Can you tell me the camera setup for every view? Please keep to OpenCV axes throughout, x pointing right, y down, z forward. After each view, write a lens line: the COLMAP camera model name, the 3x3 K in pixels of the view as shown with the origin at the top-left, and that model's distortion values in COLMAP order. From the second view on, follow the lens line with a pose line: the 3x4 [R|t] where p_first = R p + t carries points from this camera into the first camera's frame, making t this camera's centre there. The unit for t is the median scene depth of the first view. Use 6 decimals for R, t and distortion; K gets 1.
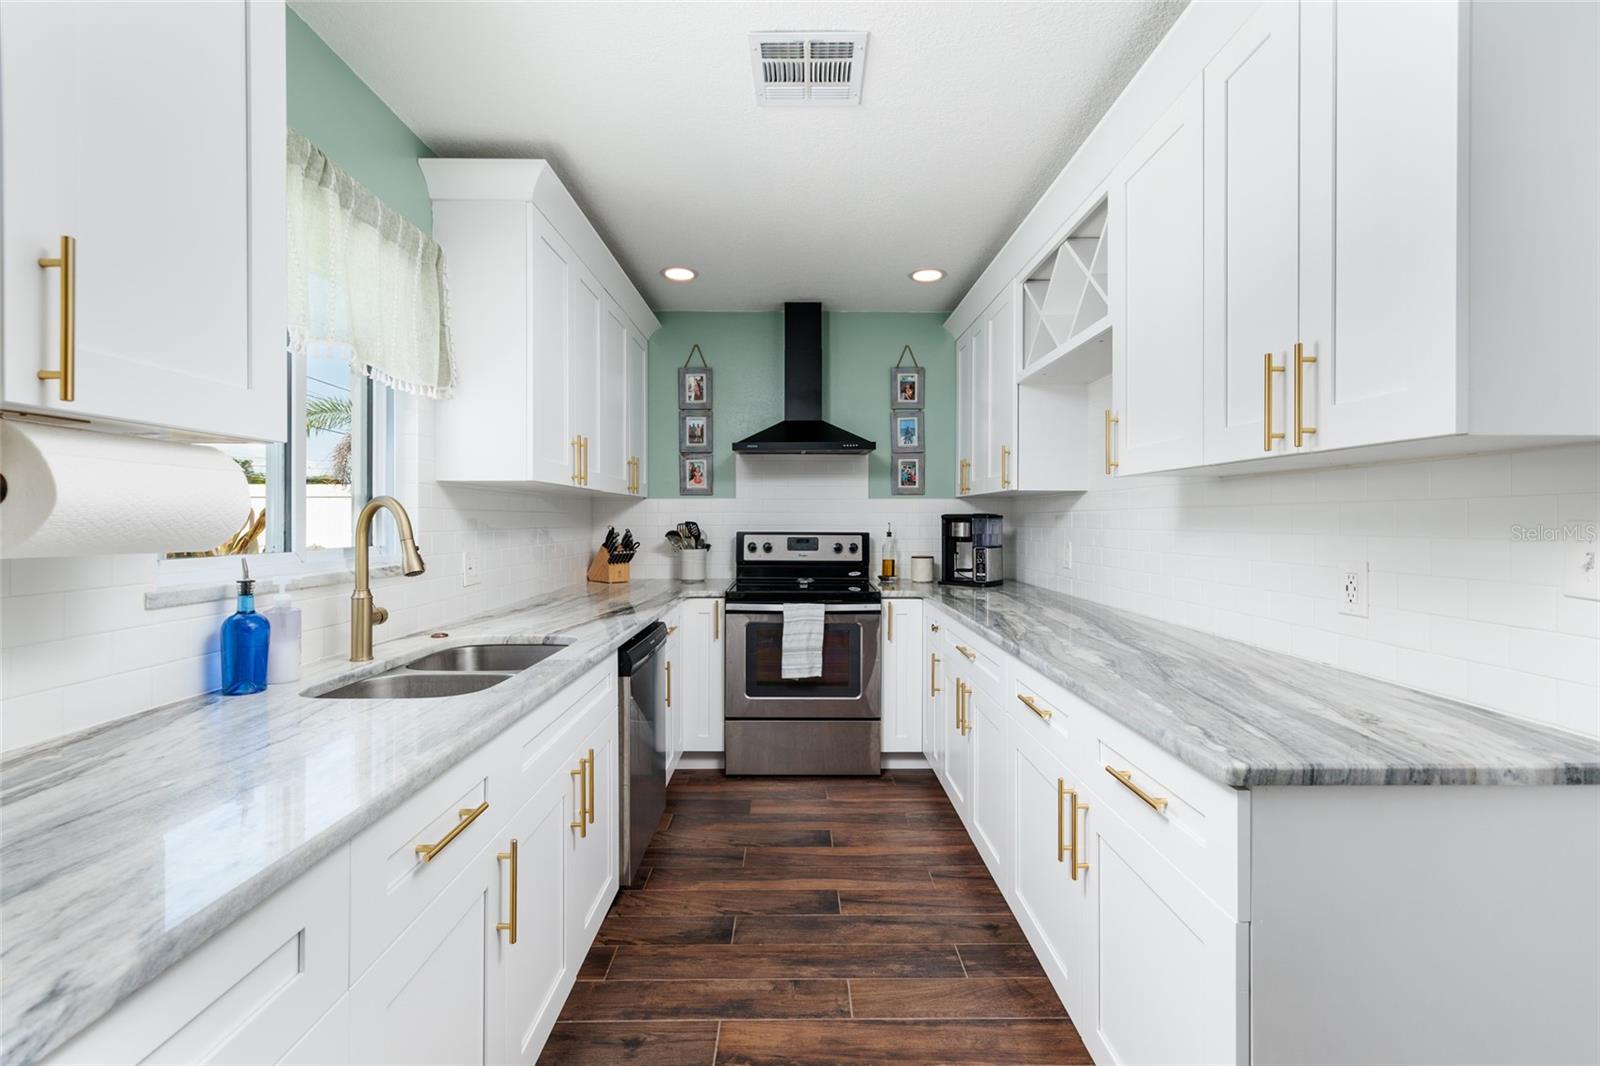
lens RADIAL K [[694.9, 0, 805.6], [0, 694.9, 519.3], [0, 0, 1]] dist [-0.003695, -0.000827]
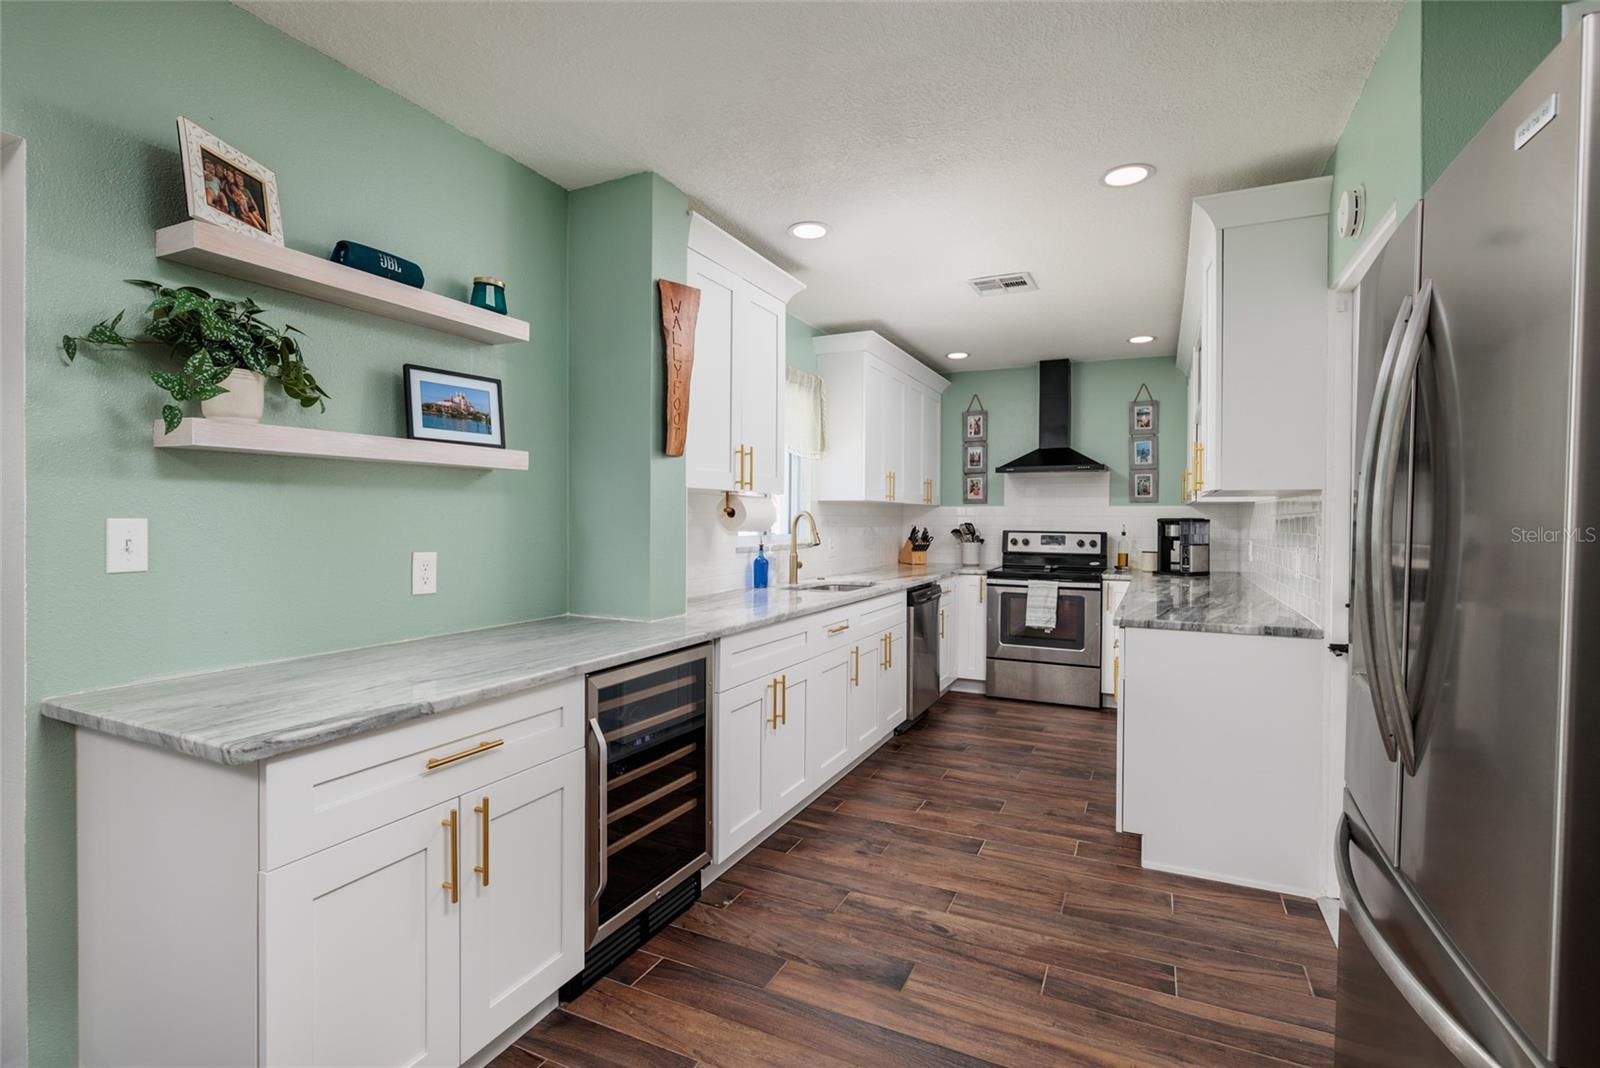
lens RADIAL K [[752.6, 0, 804.4], [0, 752.6, 520.6], [0, 0, 1]] dist [0.002489, -0.000244]
pose [[0.899268, 0.005913, -0.437359, 0.215878], [-0.005086, 0.999982, 0.003061, -0.004197], [0.437369, -0.000528, 0.899282, -0.555067]]
